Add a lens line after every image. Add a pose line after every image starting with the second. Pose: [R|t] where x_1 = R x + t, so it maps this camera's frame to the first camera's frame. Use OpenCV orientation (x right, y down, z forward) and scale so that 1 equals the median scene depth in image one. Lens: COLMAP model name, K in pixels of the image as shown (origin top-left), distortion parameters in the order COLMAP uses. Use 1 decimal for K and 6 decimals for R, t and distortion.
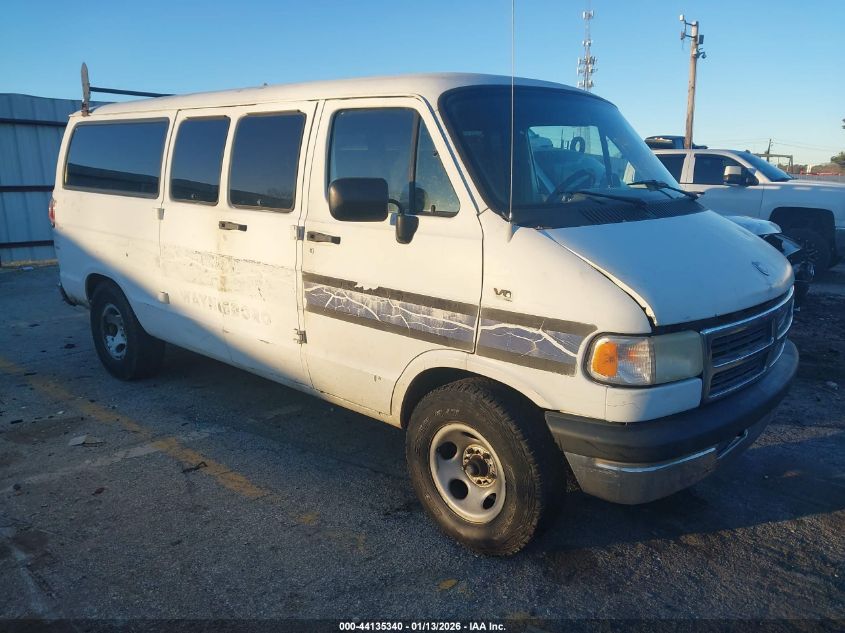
lens RADIAL K [[667.4, 0, 422.5], [0, 667.4, 316.5], [0, 0, 1]] dist [0.006482, 0.002330]
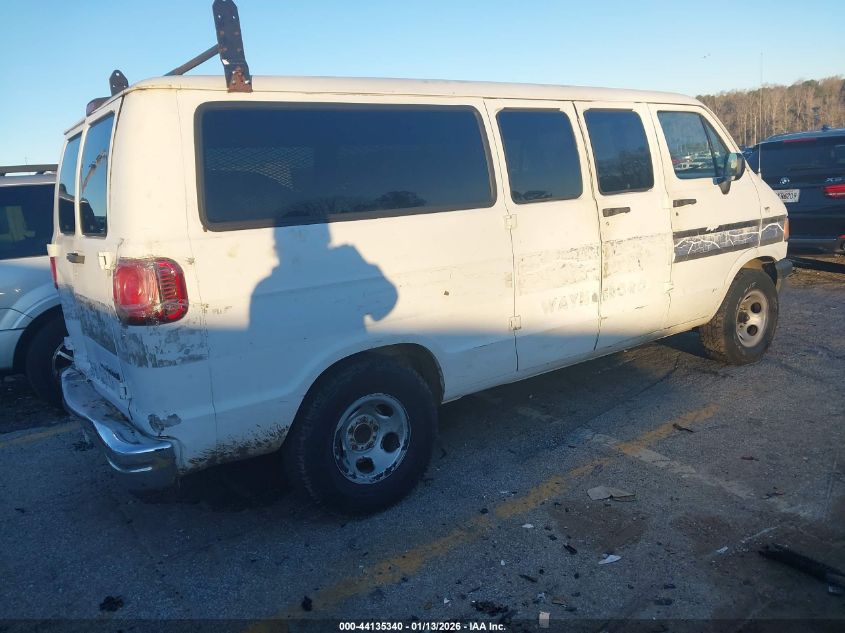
lens RADIAL K [[667.4, 0, 422.5], [0, 667.4, 316.5], [0, 0, 1]] dist [0.006482, 0.002330]
pose [[0.210329, -0.225930, 0.951166, -1.524377], [0.286447, 0.944472, 0.160999, -0.257499], [-0.934724, 0.238596, 0.263367, 1.147829]]
